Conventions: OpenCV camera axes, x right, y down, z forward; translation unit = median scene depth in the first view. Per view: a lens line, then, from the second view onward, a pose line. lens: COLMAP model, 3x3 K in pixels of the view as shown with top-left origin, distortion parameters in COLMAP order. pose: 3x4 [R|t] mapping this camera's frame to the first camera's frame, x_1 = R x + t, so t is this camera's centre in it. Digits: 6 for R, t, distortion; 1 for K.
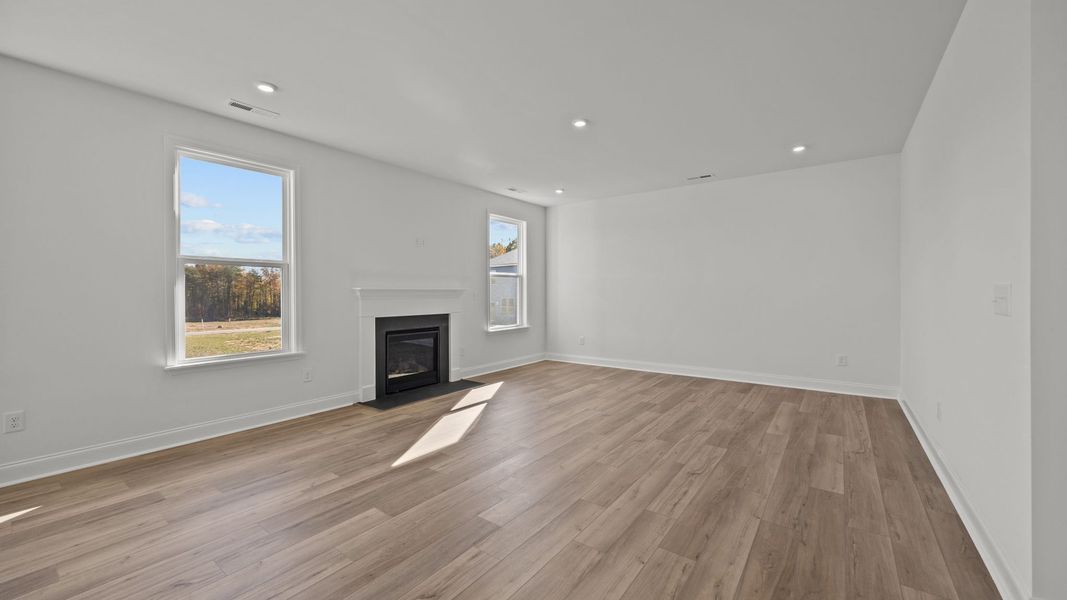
lens RADIAL K [[401.0, 0, 549.6], [0, 401.0, 291.4], [0, 0, 1]] dist [0.002184, 0.000448]
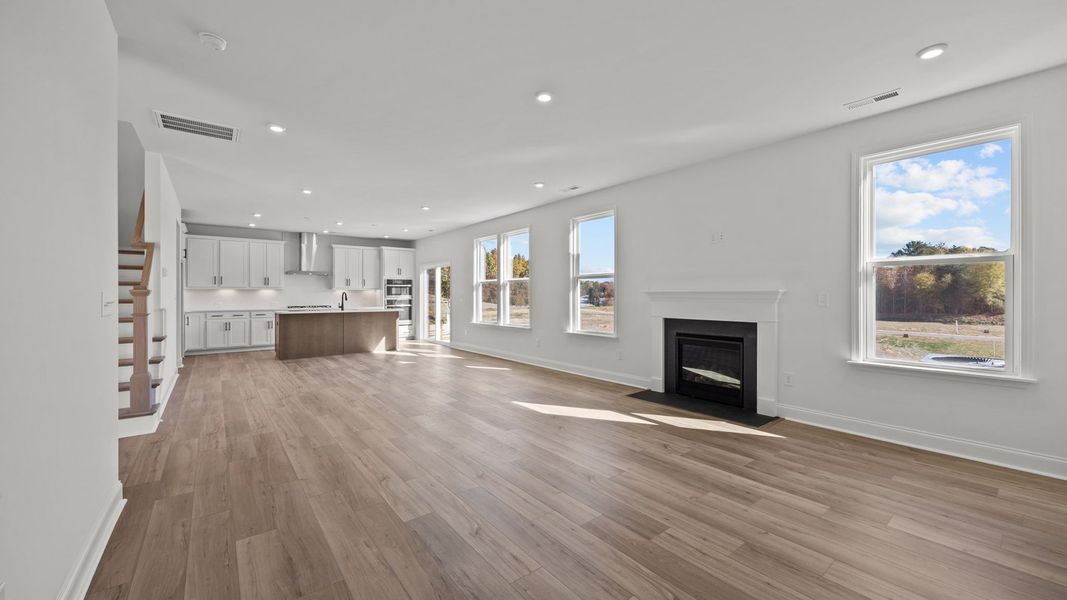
lens RADIAL K [[398.4, 0, 527.8], [0, 398.4, 298.7], [0, 0, 1]] dist [0.001290, 0.000393]
pose [[-0.270425, 0.017129, -0.962589, 1.110845], [0.005234, 0.999853, 0.016321, -0.009270], [0.962727, -0.000624, -0.270475, 1.479344]]
